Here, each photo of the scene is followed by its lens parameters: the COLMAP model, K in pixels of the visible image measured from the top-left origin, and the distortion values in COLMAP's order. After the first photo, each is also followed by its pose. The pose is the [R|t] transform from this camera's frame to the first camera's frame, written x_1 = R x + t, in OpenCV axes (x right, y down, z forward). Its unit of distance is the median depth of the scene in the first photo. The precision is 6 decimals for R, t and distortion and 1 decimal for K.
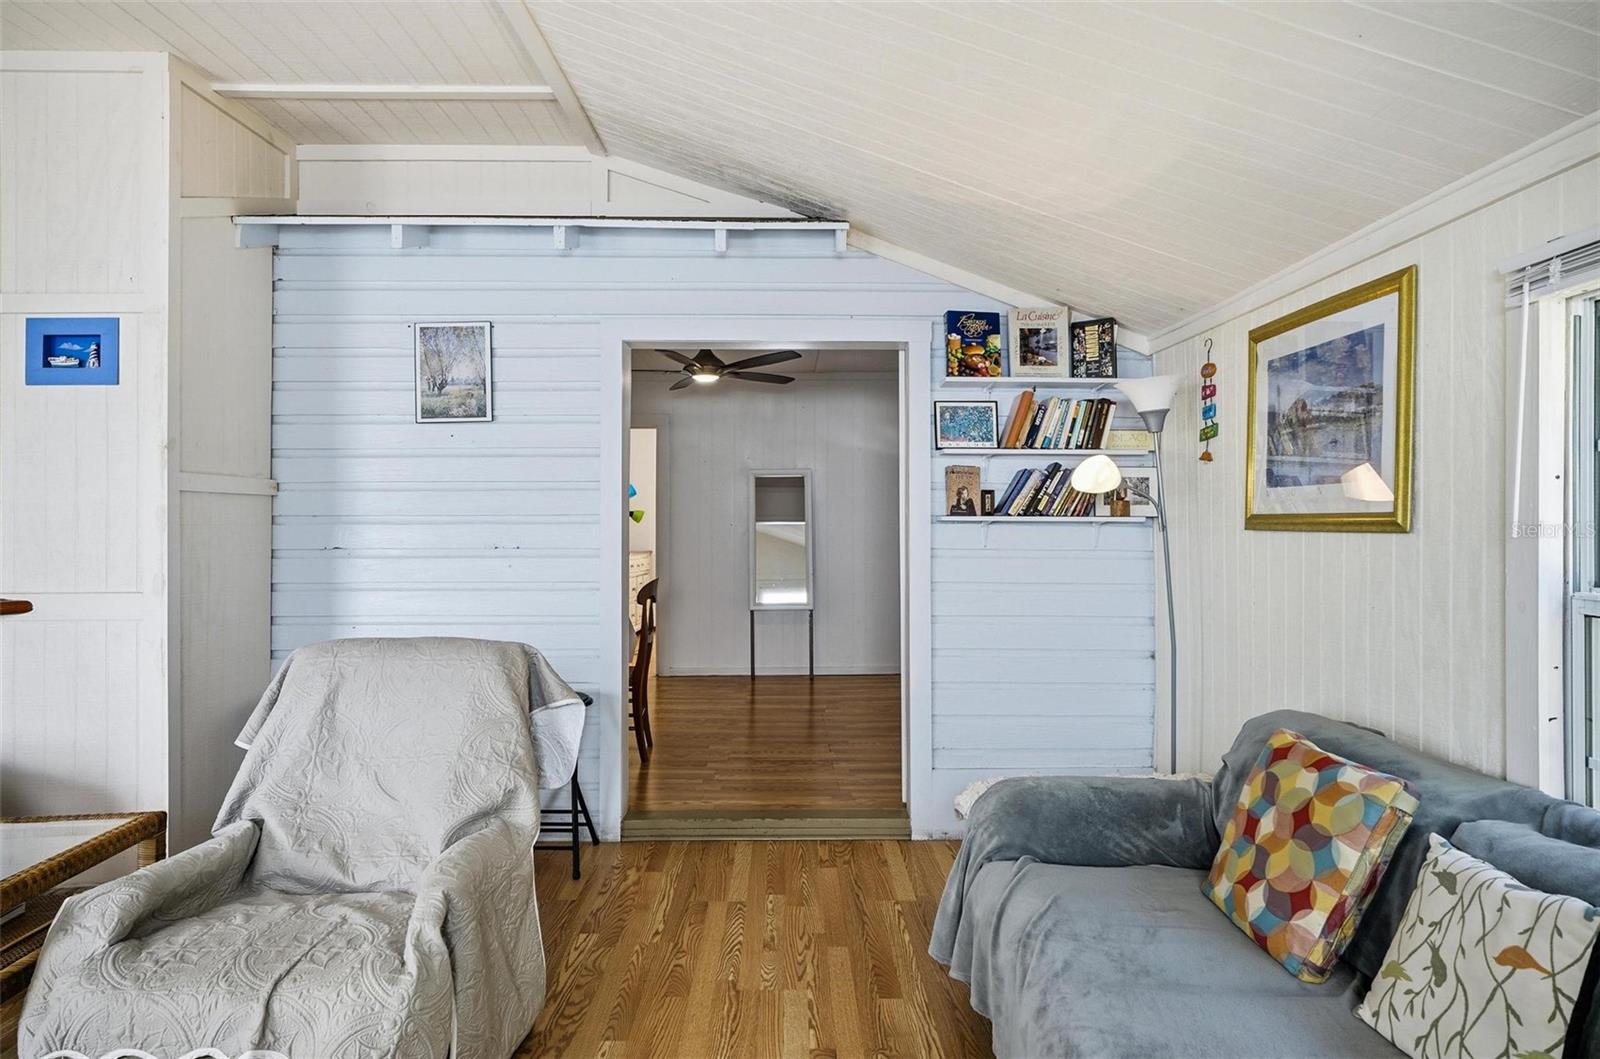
lens RADIAL K [[945.4, 0, 805.9], [0, 945.4, 517.5], [0, 0, 1]] dist [0.003251, 0.005438]
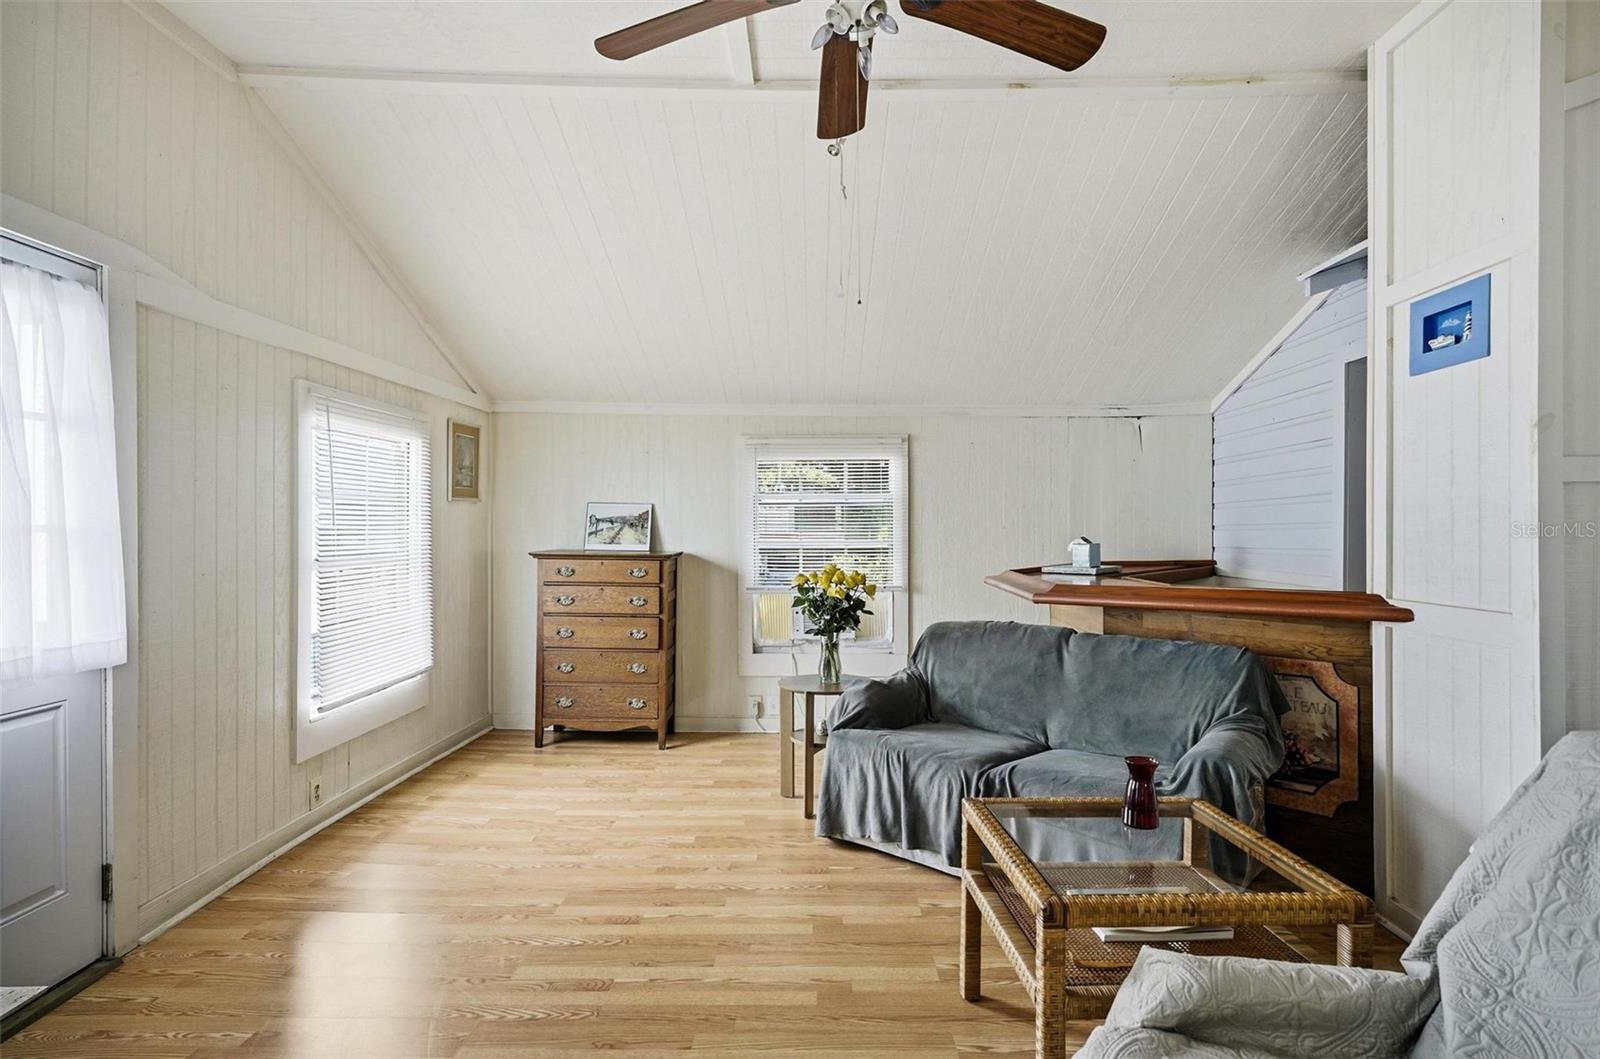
lens RADIAL K [[838.9, 0, 800.0], [0, 838.9, 529.5], [0, 0, 1]] dist [0.001972, 0.001344]
pose [[-0.033740, 0.003905, -0.999423, 0.017429], [0.014399, 0.999890, 0.003420, -0.001510], [0.999327, -0.014275, -0.033792, 0.427523]]
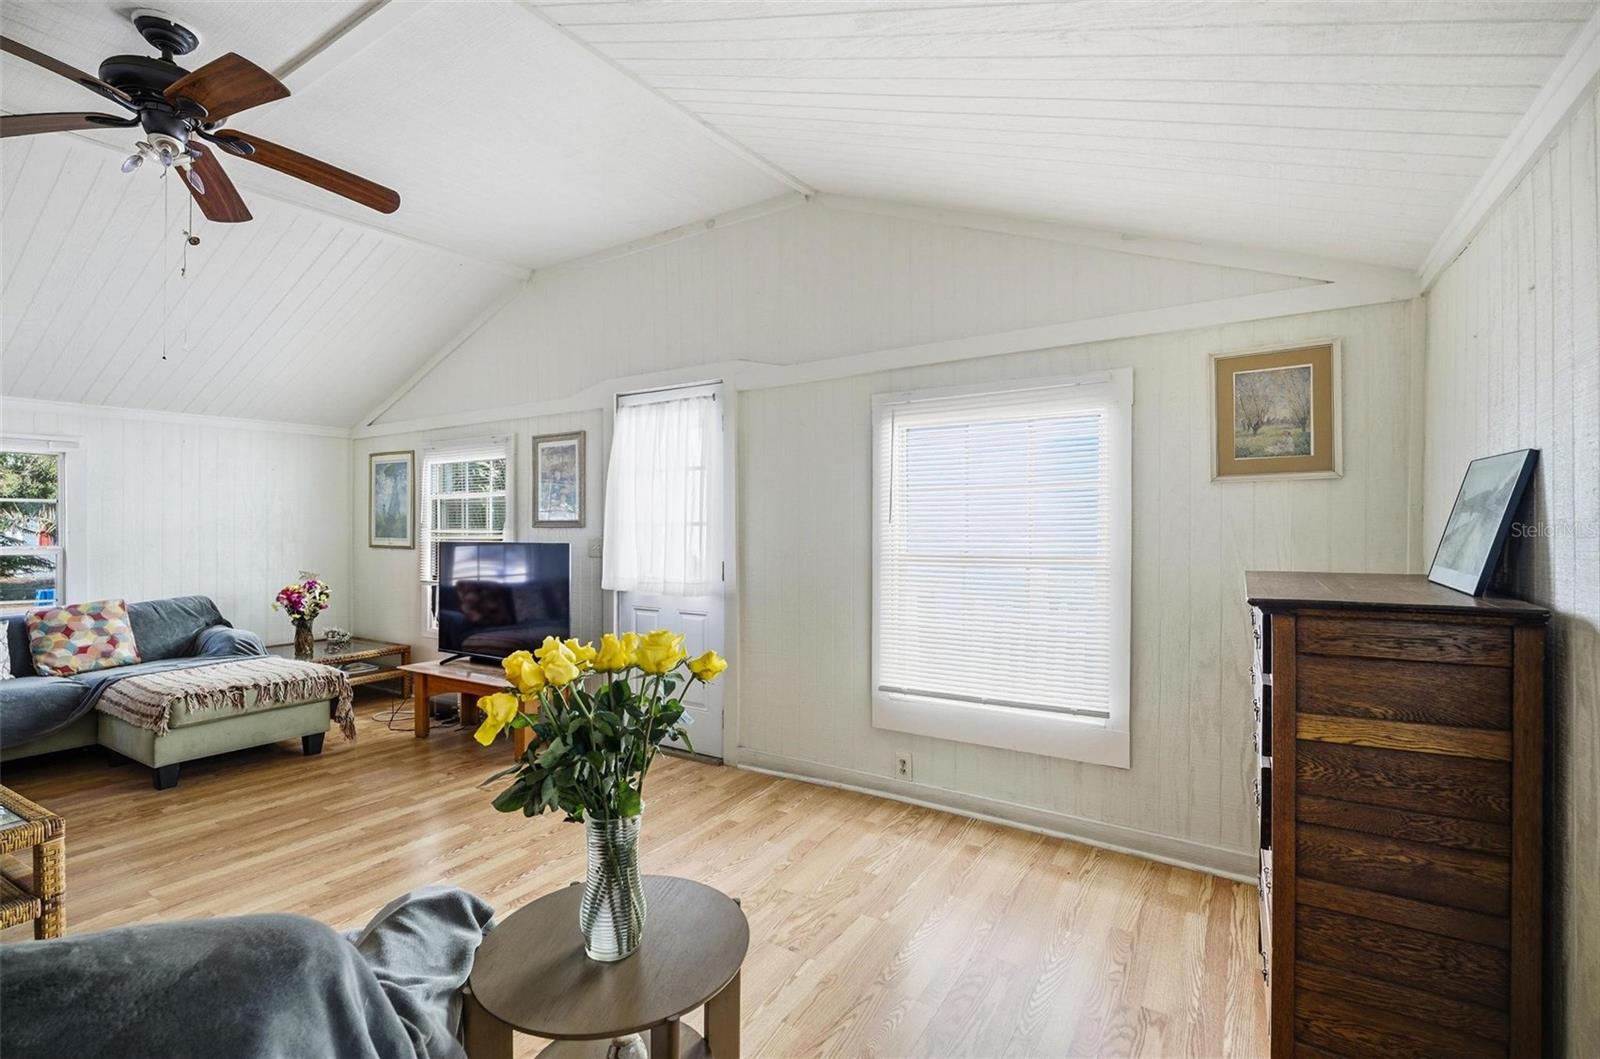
lens RADIAL K [[698.3, 0, 800.0], [0, 698.3, 529.5], [0, 0, 1]] dist [0.000661, -0.000412]
pose [[-0.841523, -0.005903, 0.540189, -1.467060], [-0.011392, 0.999912, -0.006821, 0.003448], [-0.540102, -0.011894, -0.841516, 0.684828]]
